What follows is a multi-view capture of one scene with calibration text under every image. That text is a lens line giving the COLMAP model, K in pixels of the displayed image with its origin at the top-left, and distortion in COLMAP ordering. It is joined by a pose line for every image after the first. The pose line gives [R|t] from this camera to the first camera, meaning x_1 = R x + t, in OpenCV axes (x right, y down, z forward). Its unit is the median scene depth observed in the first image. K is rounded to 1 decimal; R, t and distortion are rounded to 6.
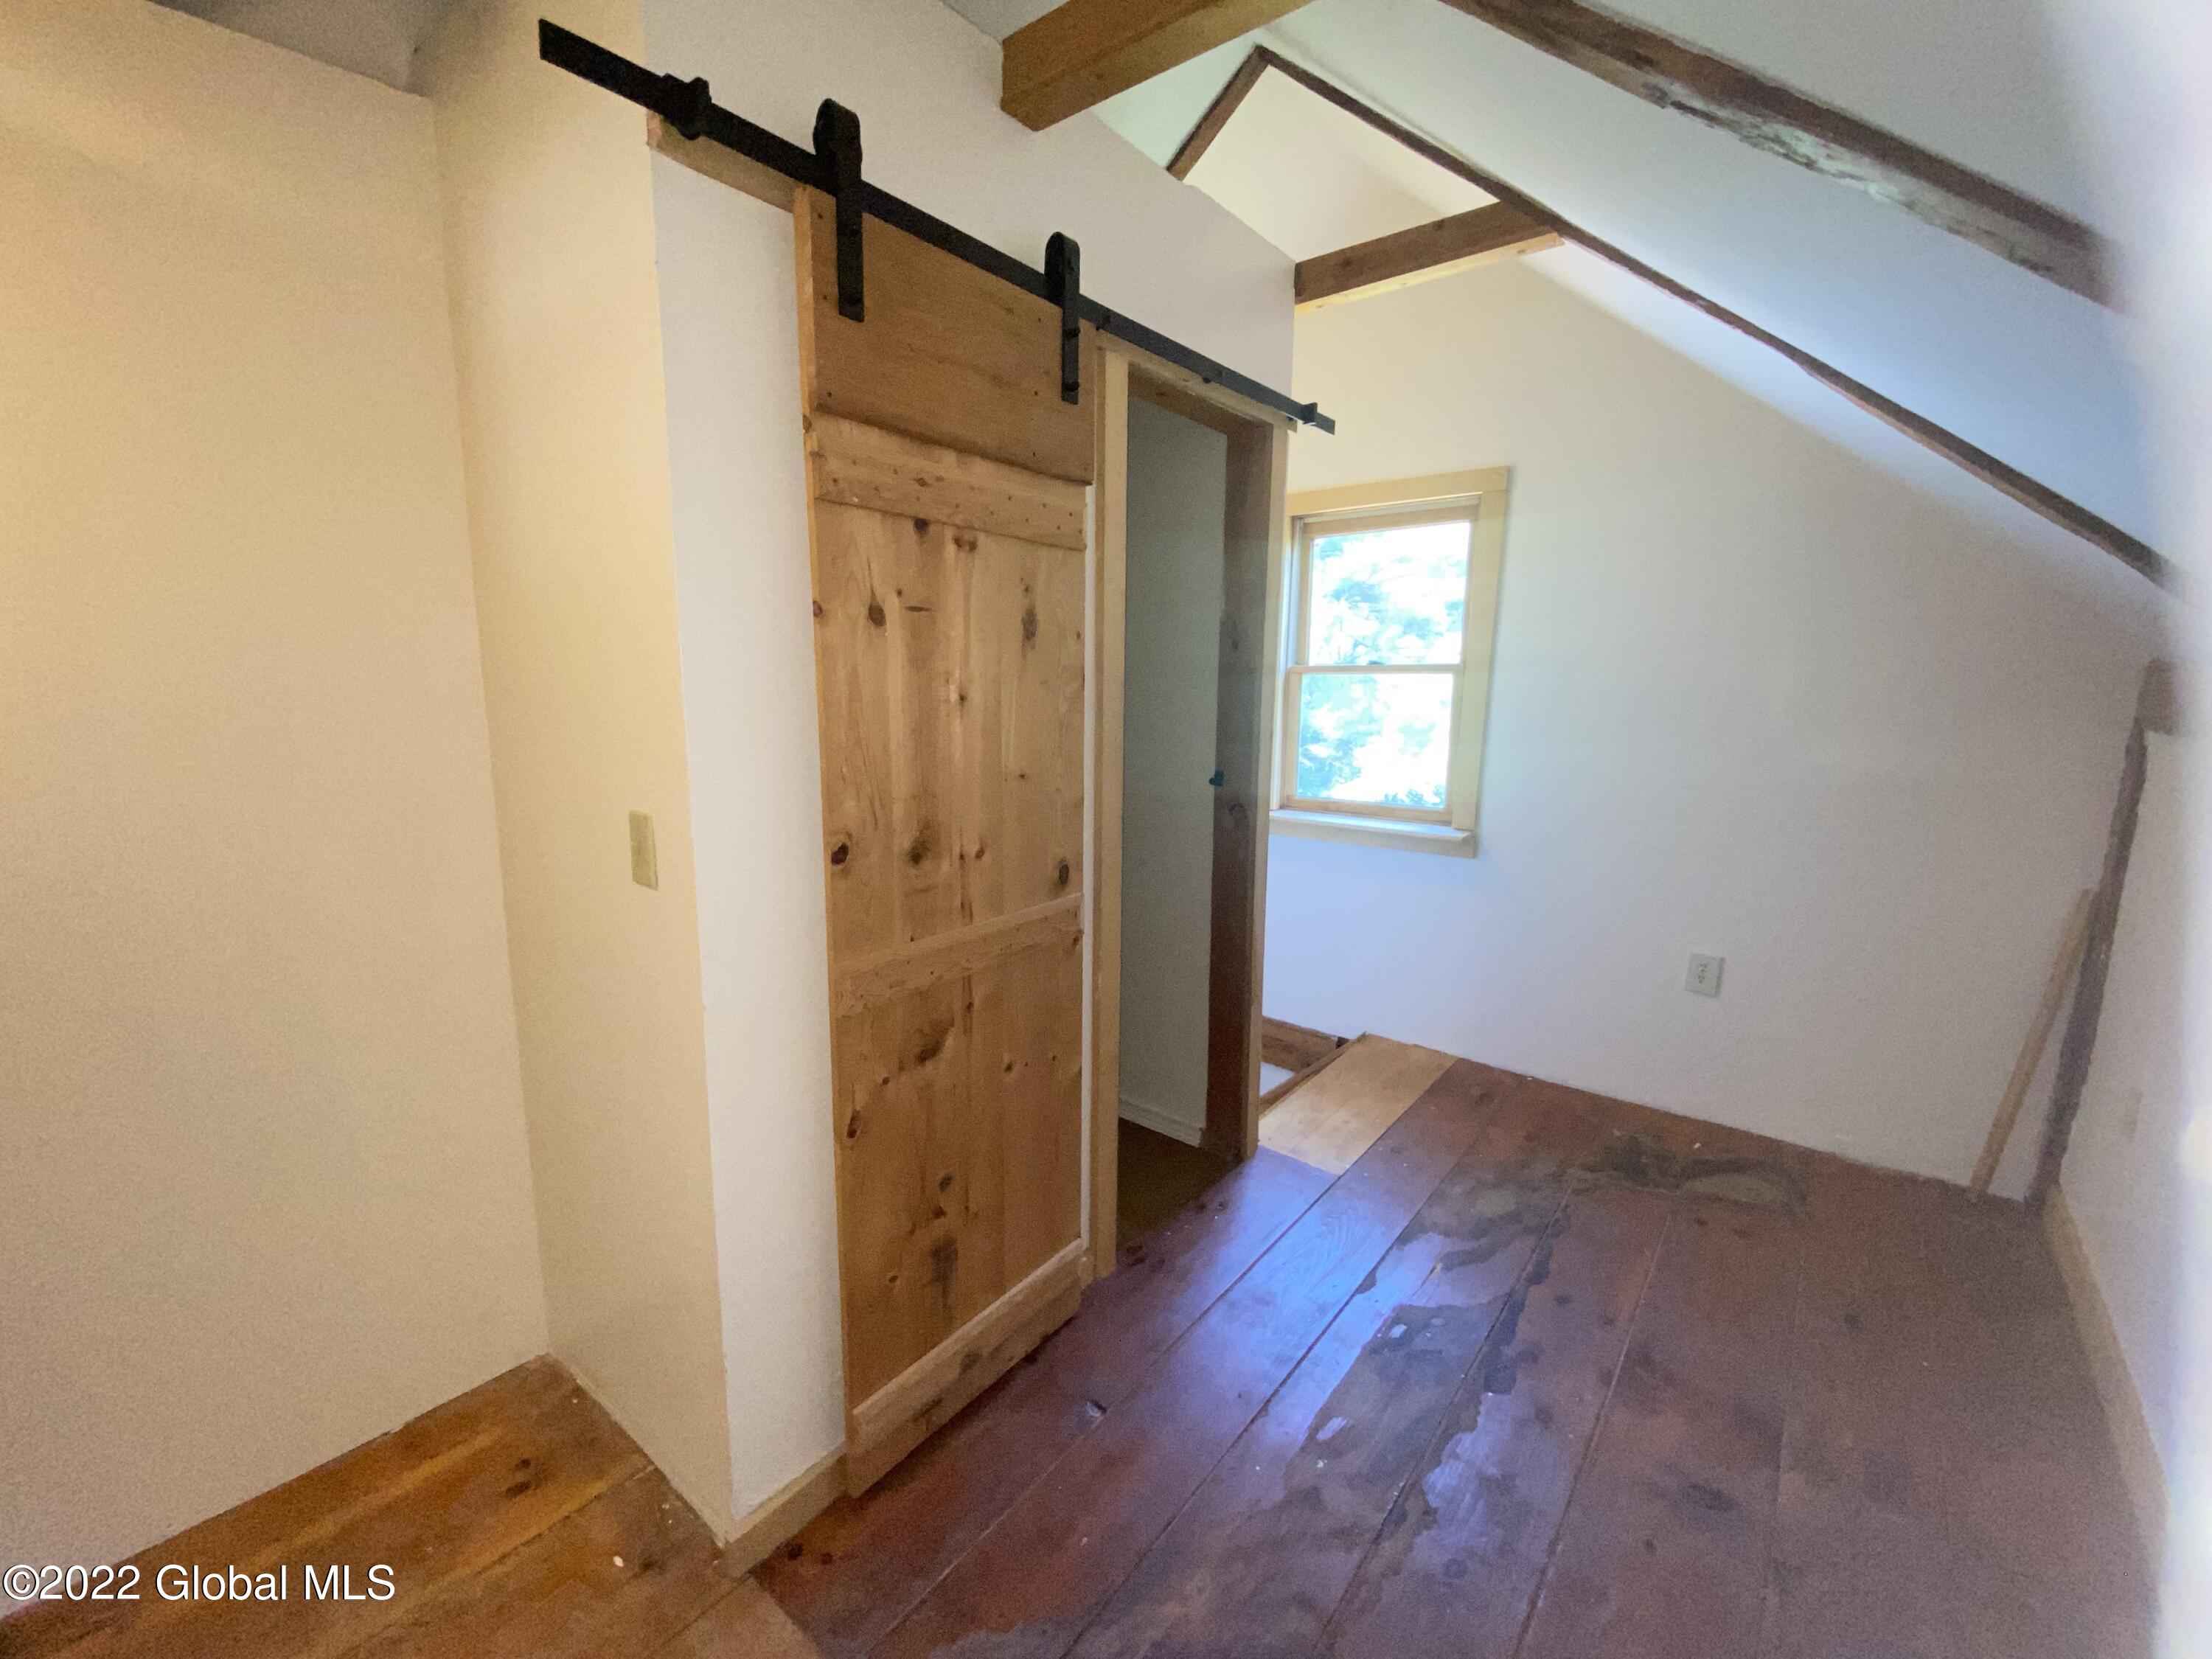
lens RADIAL K [[938.3, 0, 1058.9], [0, 938.3, 846.7], [0, 0, 1]] dist [0.001940, -0.018293]
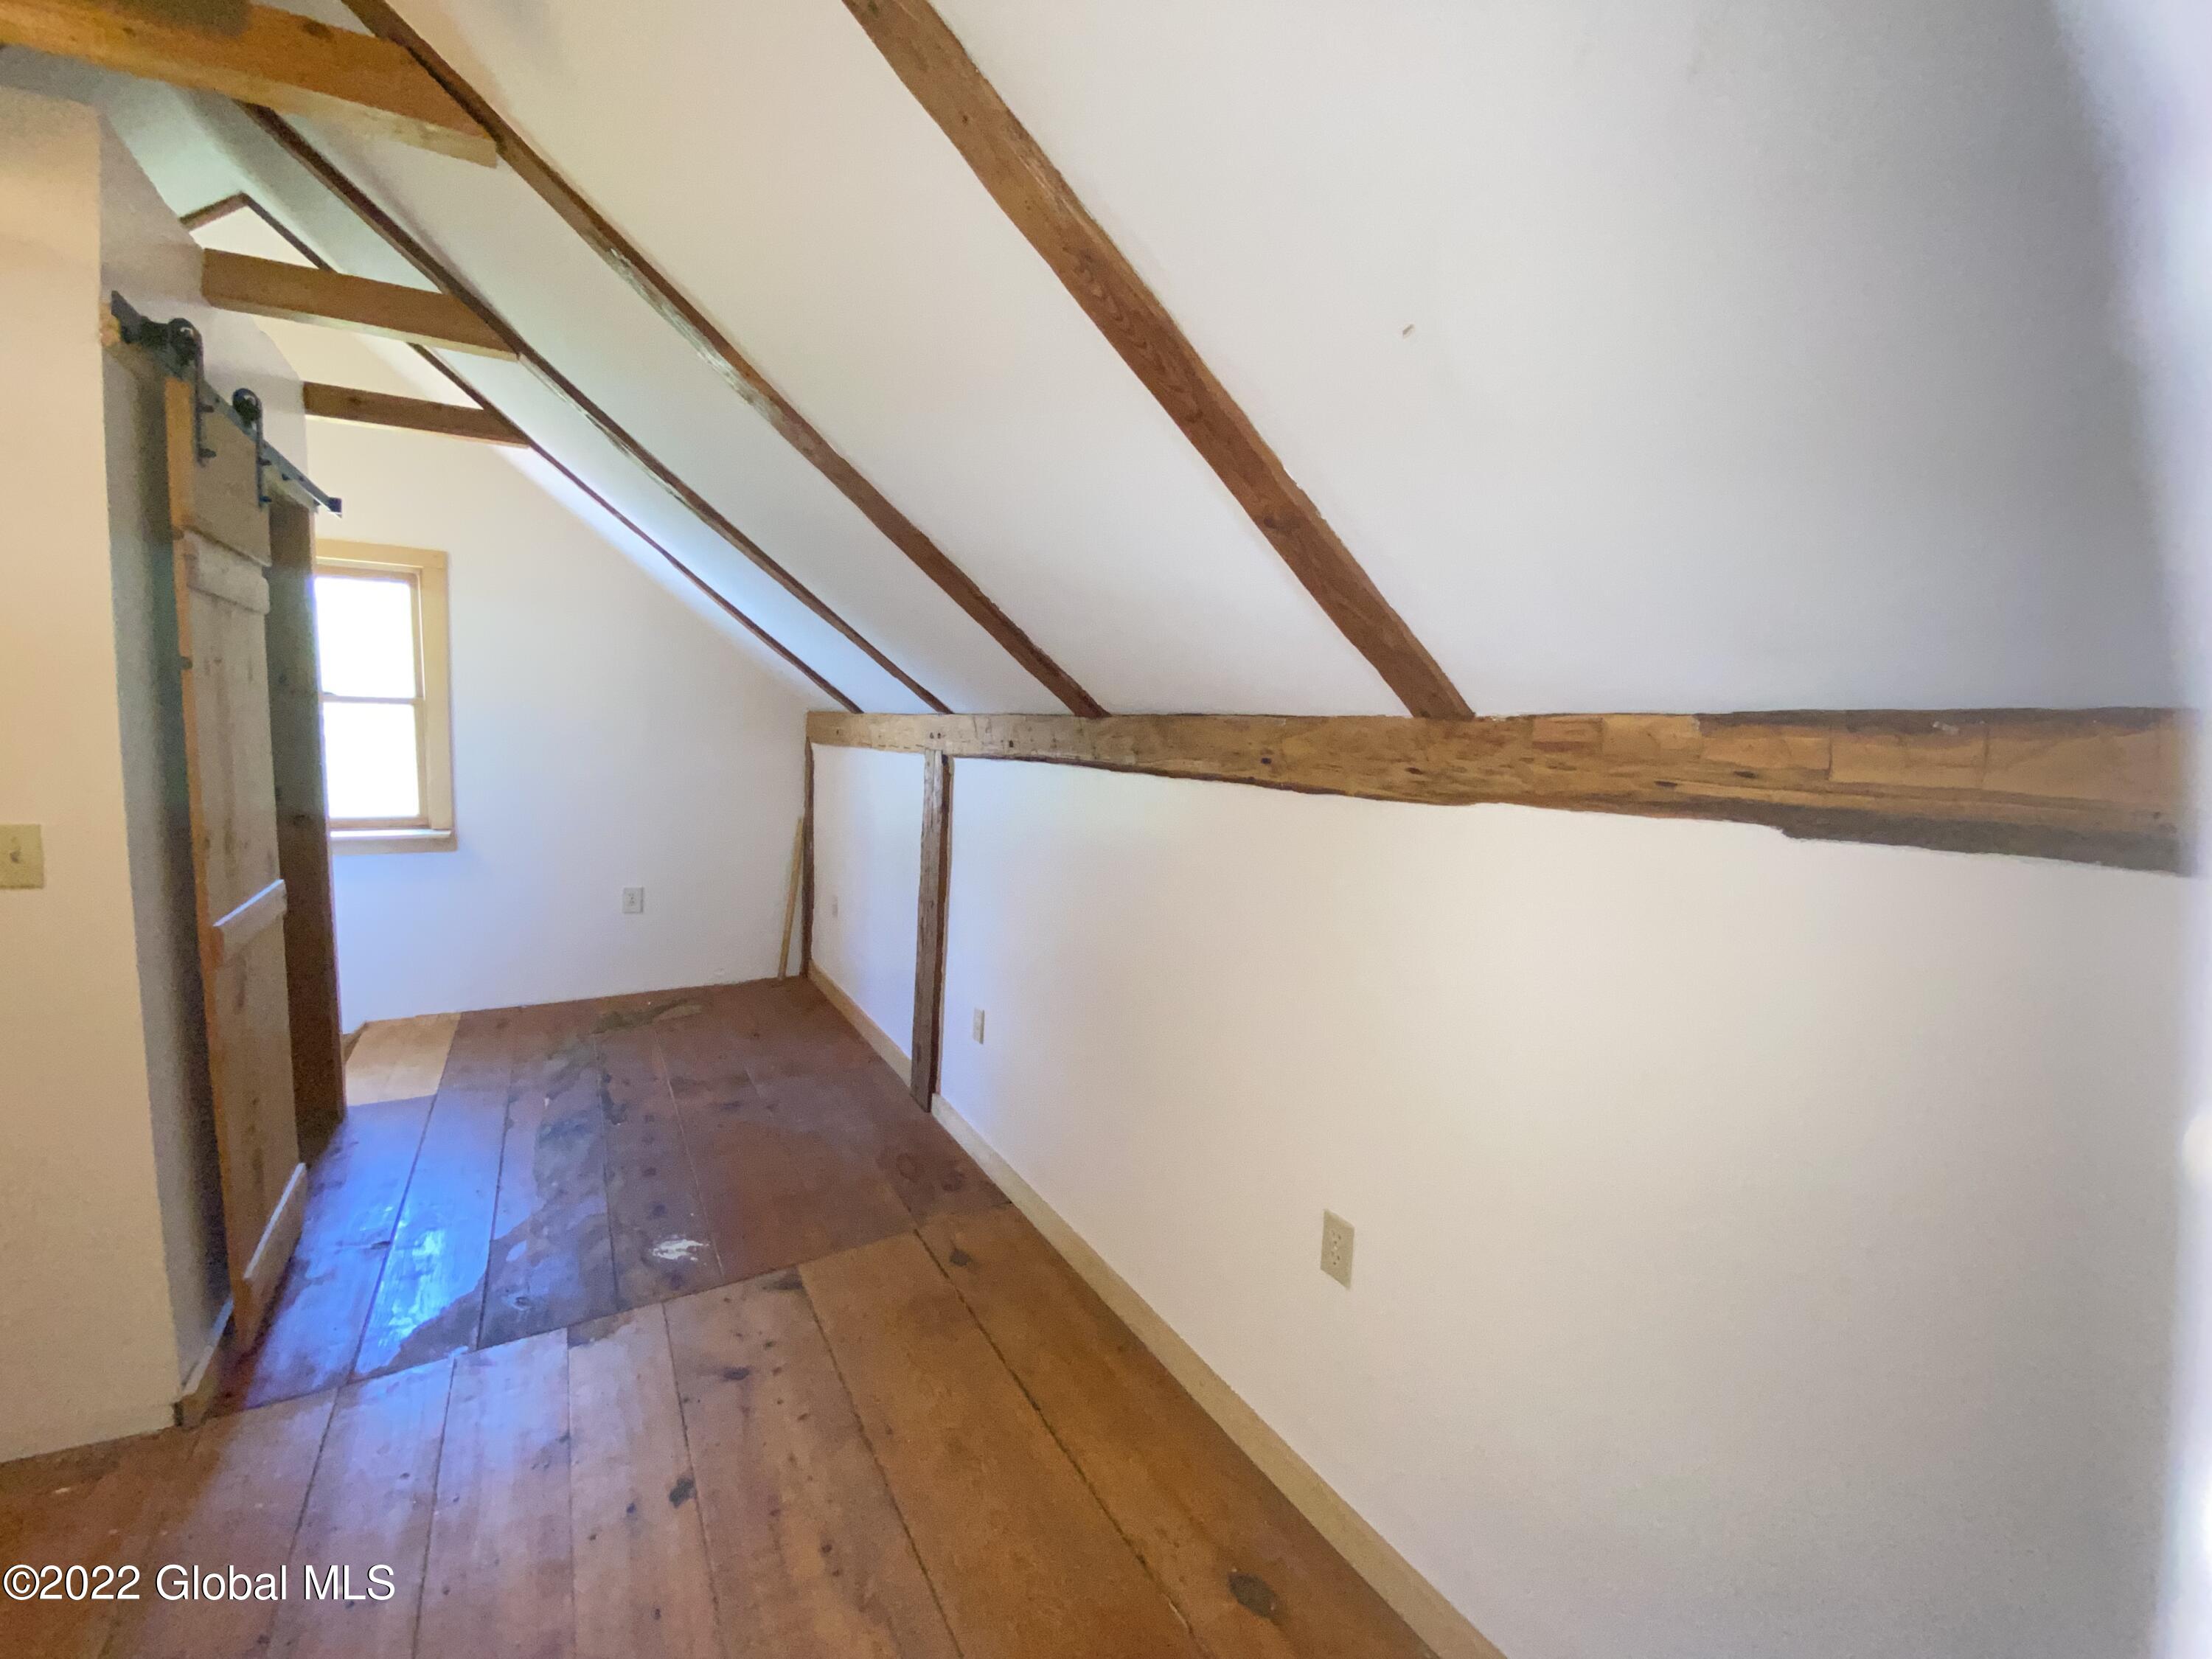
lens RADIAL K [[938.3, 0, 1058.9], [0, 938.3, 846.7], [0, 0, 1]] dist [0.001940, -0.018293]
pose [[0.397734, -0.106282, 0.911324, -0.536136], [0.129468, 0.989831, 0.058933, 0.052051], [-0.908320, 0.094547, 0.407450, -0.367091]]
